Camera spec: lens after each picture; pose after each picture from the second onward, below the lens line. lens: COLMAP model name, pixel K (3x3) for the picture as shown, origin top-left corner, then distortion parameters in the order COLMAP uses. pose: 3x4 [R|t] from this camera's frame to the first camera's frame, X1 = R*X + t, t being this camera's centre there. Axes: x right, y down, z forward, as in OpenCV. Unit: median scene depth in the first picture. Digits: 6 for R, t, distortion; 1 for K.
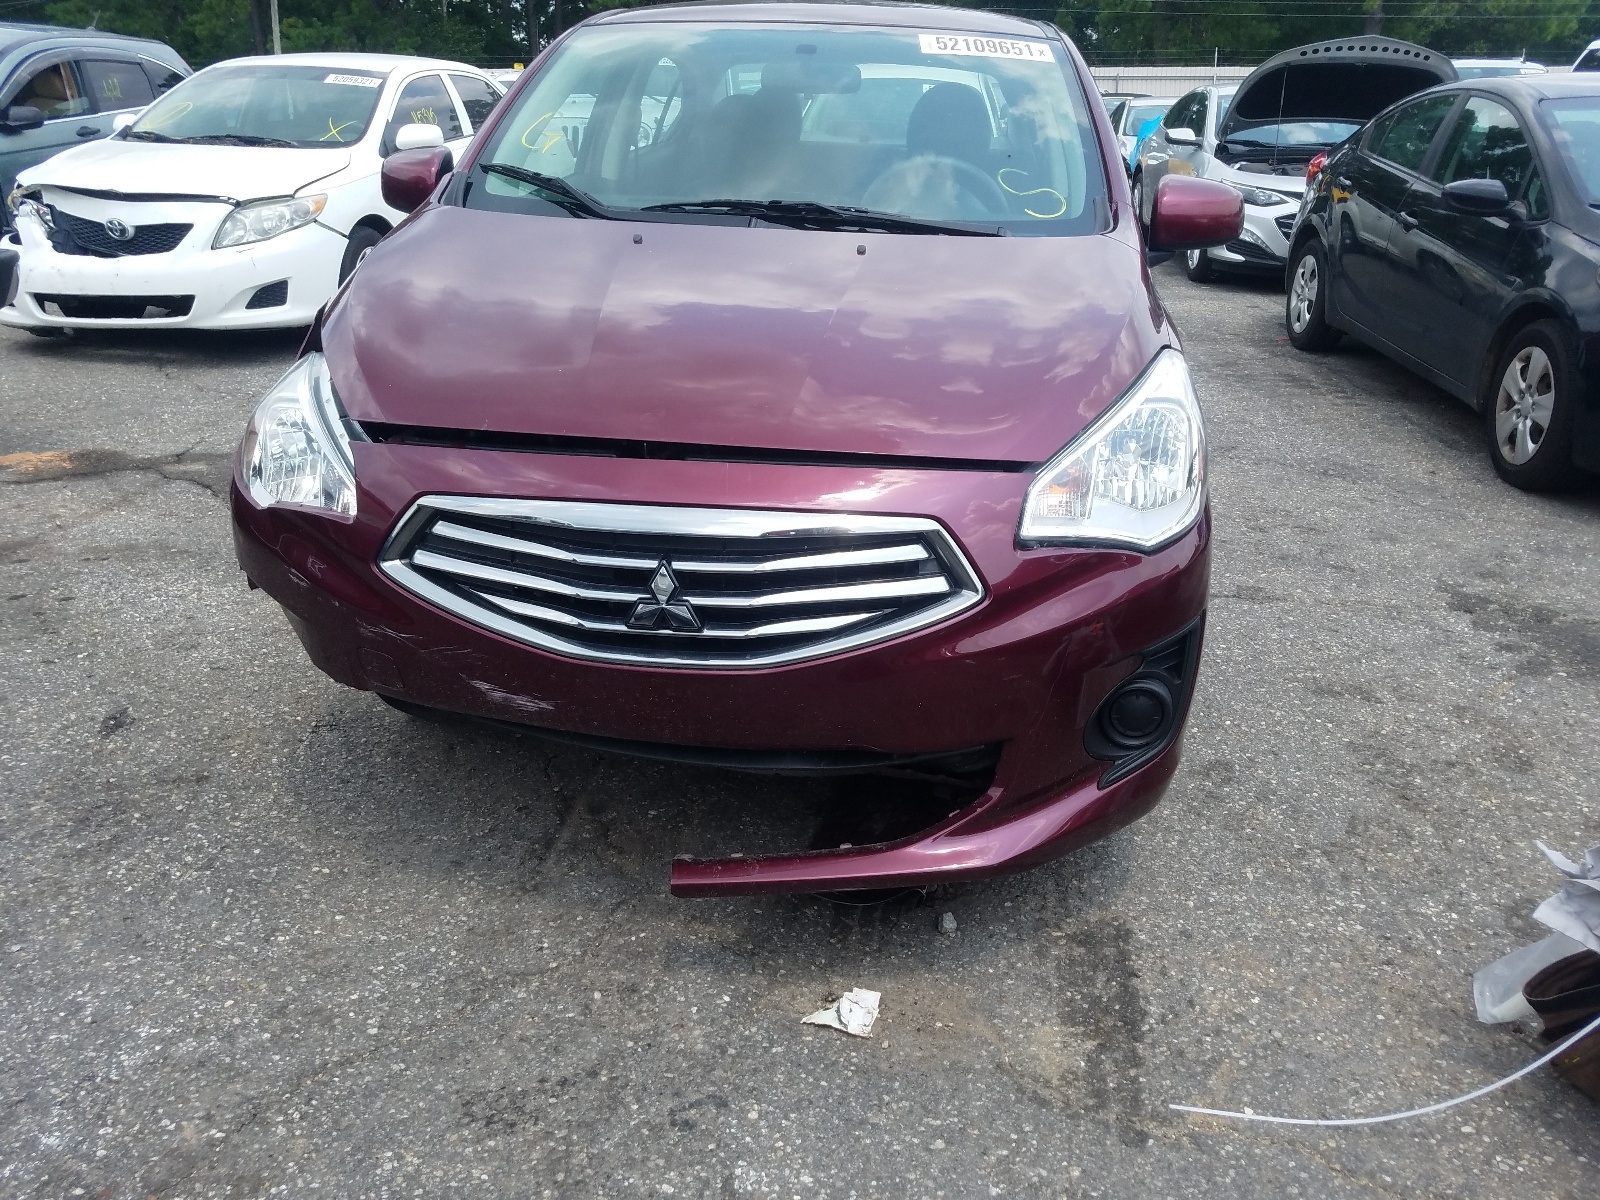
lens RADIAL K [[1263.4, 0, 830.7], [0, 1263.4, 603.3], [0, 0, 1]] dist [-0.005998, -0.002262]
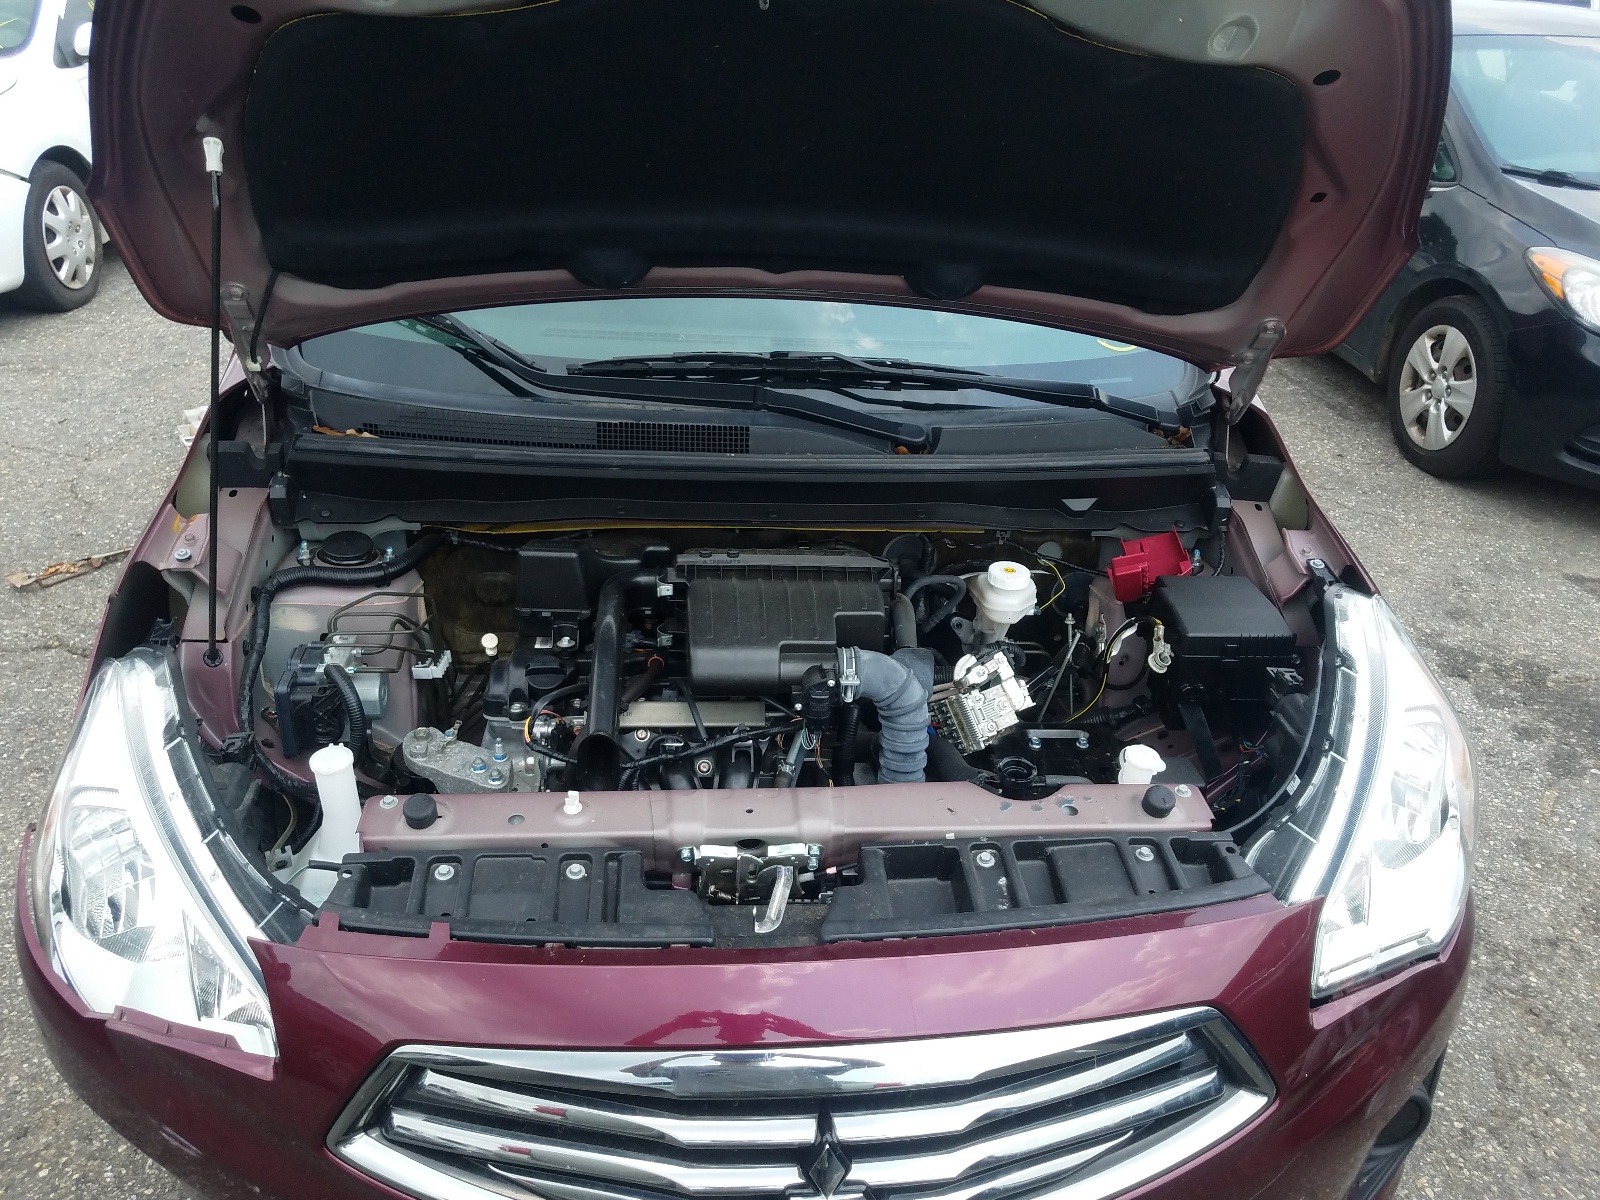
lens RADIAL K [[1263.4, 0, 830.7], [0, 1263.4, 603.3], [0, 0, 1]] dist [-0.005998, -0.002262]
pose [[0.979496, -0.082211, 0.183928, -0.108232], [0.060551, 0.990873, 0.120432, -0.181424], [-0.192150, -0.106826, 0.975534, 0.193948]]
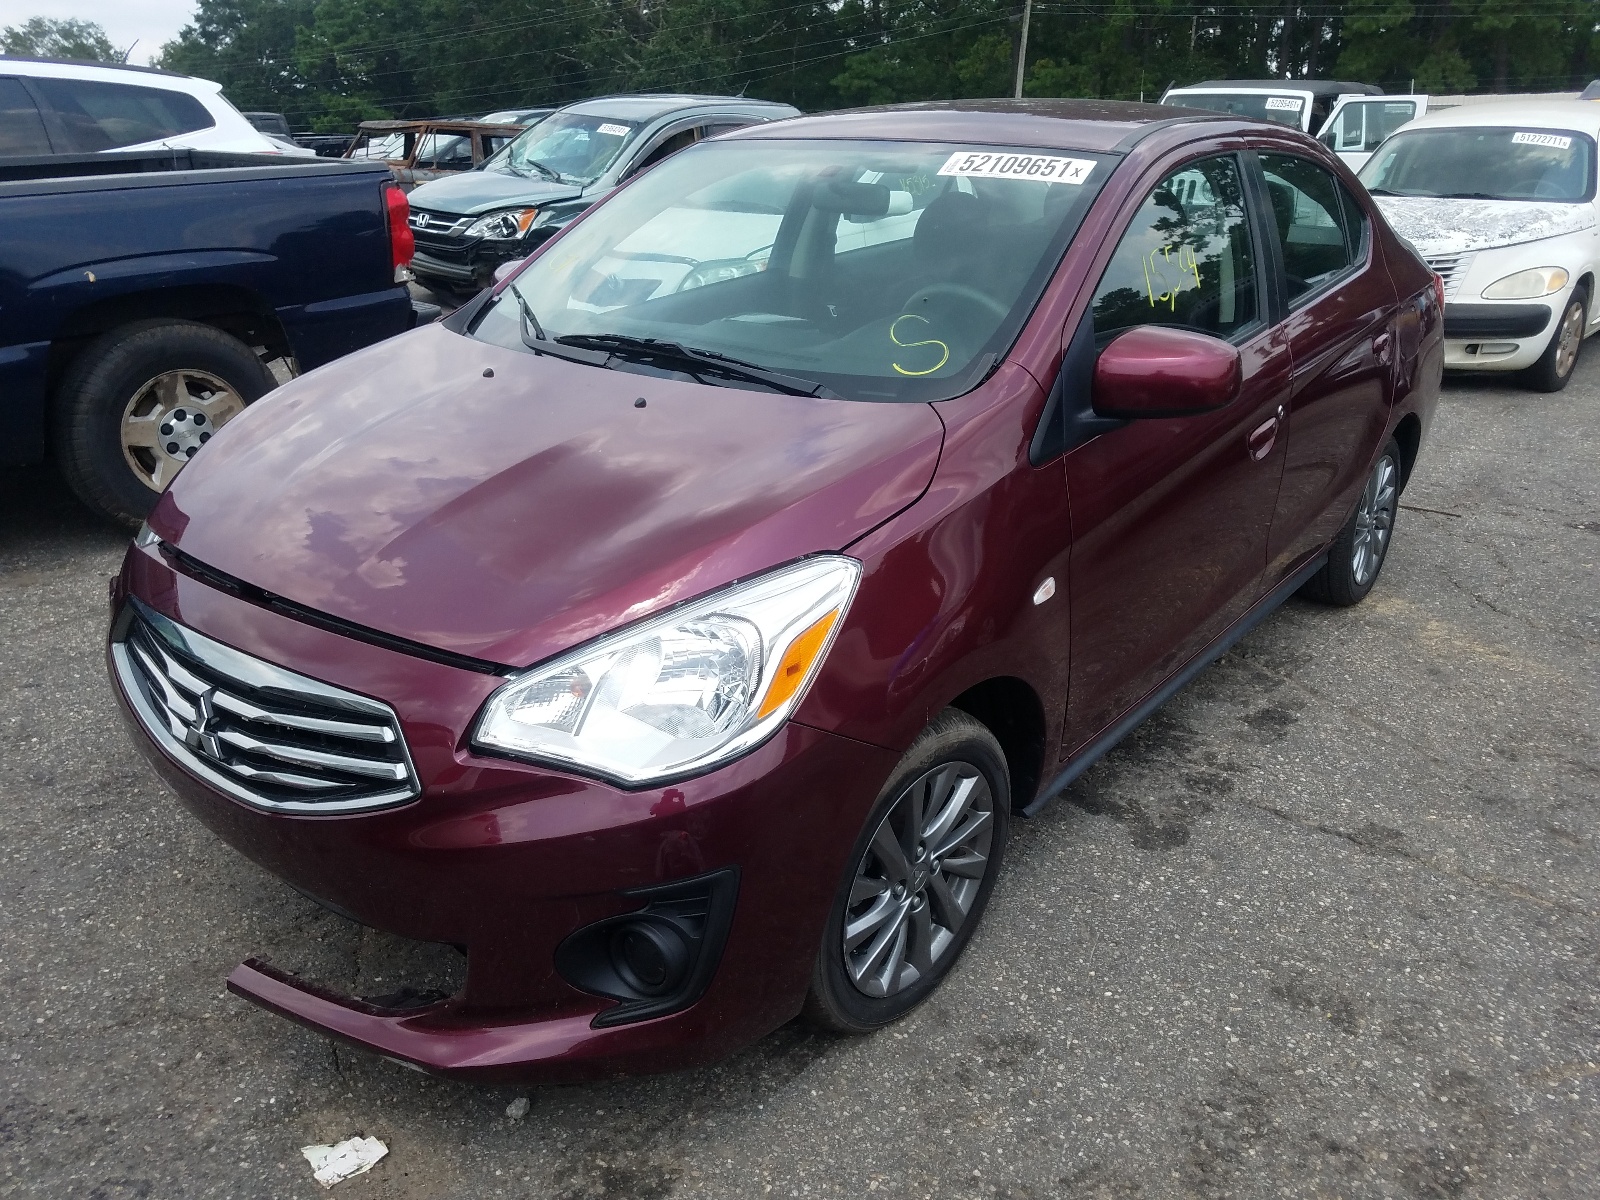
lens RADIAL K [[1263.4, 0, 830.7], [0, 1263.4, 603.3], [0, 0, 1]] dist [-0.005998, -0.002262]
pose [[0.851622, 0.168153, -0.496452, 0.409469], [-0.177771, 0.983667, 0.028226, -0.112884], [0.493089, 0.064217, 0.867605, 0.147855]]
